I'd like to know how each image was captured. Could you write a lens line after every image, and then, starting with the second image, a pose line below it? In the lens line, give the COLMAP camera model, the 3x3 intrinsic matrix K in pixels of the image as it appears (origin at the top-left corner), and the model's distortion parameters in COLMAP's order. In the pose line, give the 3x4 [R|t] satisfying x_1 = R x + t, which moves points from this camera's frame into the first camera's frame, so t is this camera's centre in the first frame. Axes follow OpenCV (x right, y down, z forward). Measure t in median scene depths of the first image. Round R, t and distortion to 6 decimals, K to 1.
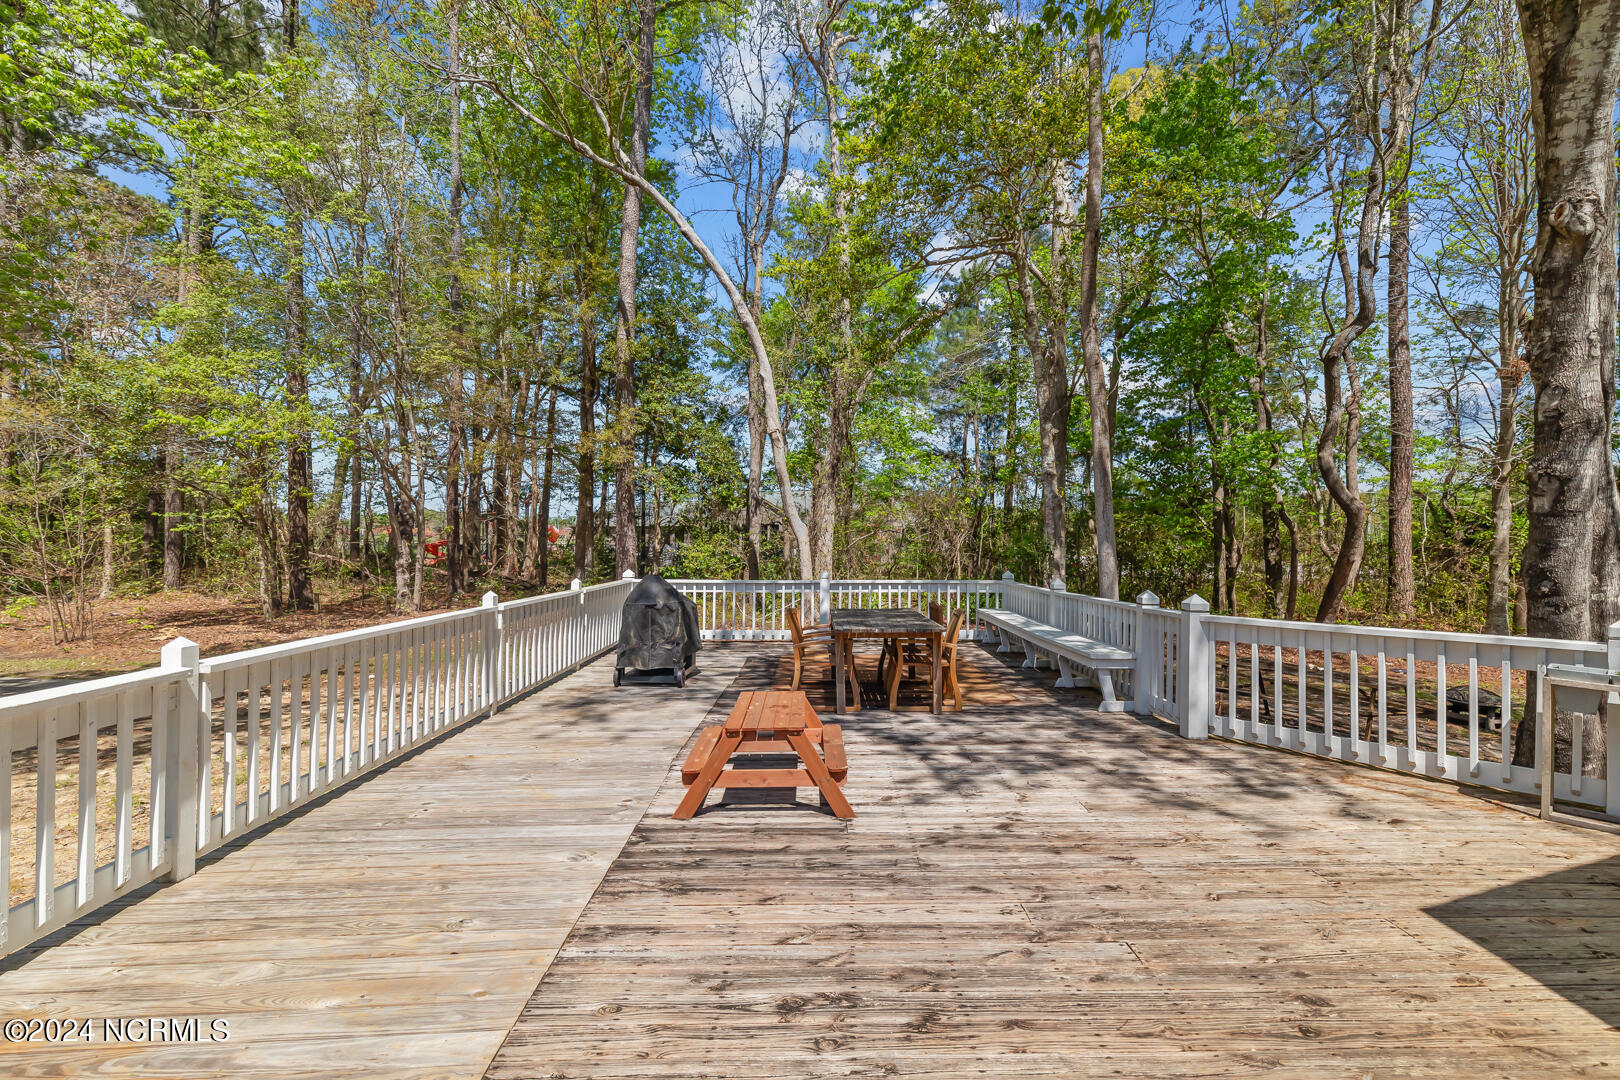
lens RADIAL K [[720.5, 0, 813.3], [0, 720.5, 537.0], [0, 0, 1]] dist [0.005171, -0.000521]
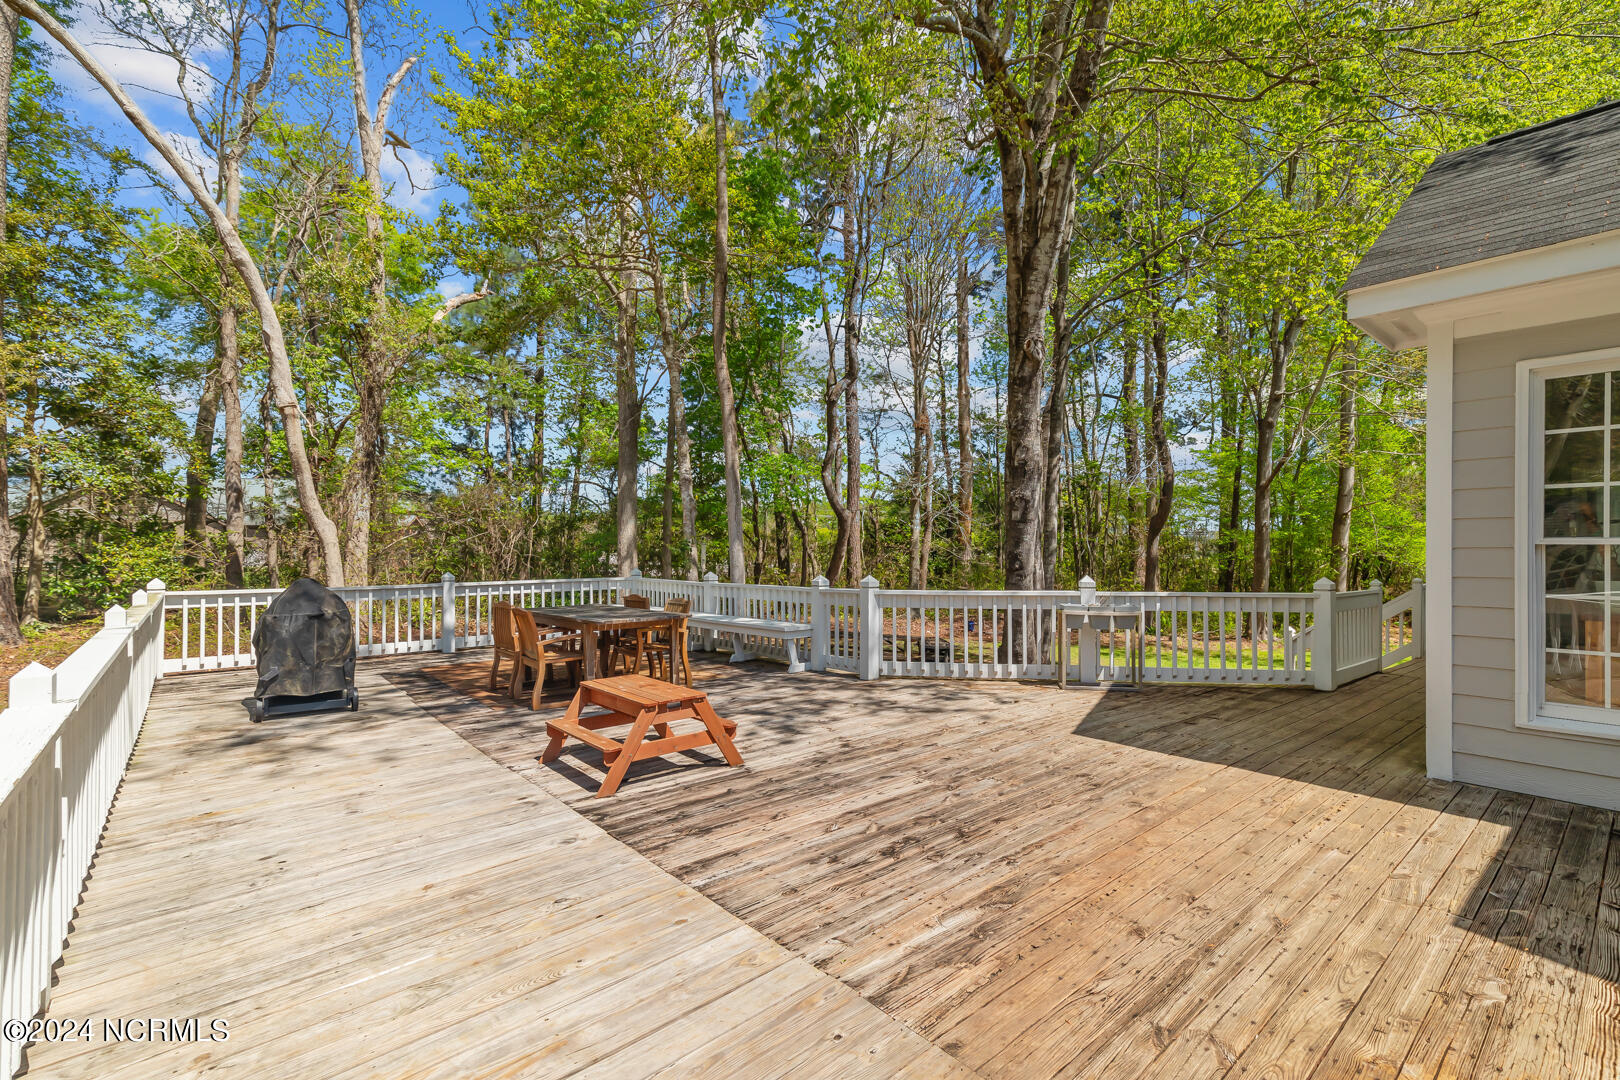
lens RADIAL K [[733.1, 0, 810.0], [0, 733.1, 540.0], [0, 0, 1]] dist [0.014173, -0.000201]
pose [[0.775862, -0.000745, 0.630902, -0.694779], [0.000545, 1.000000, 0.000510, 0.016402], [-0.630902, -0.000052, 0.775863, -0.025883]]
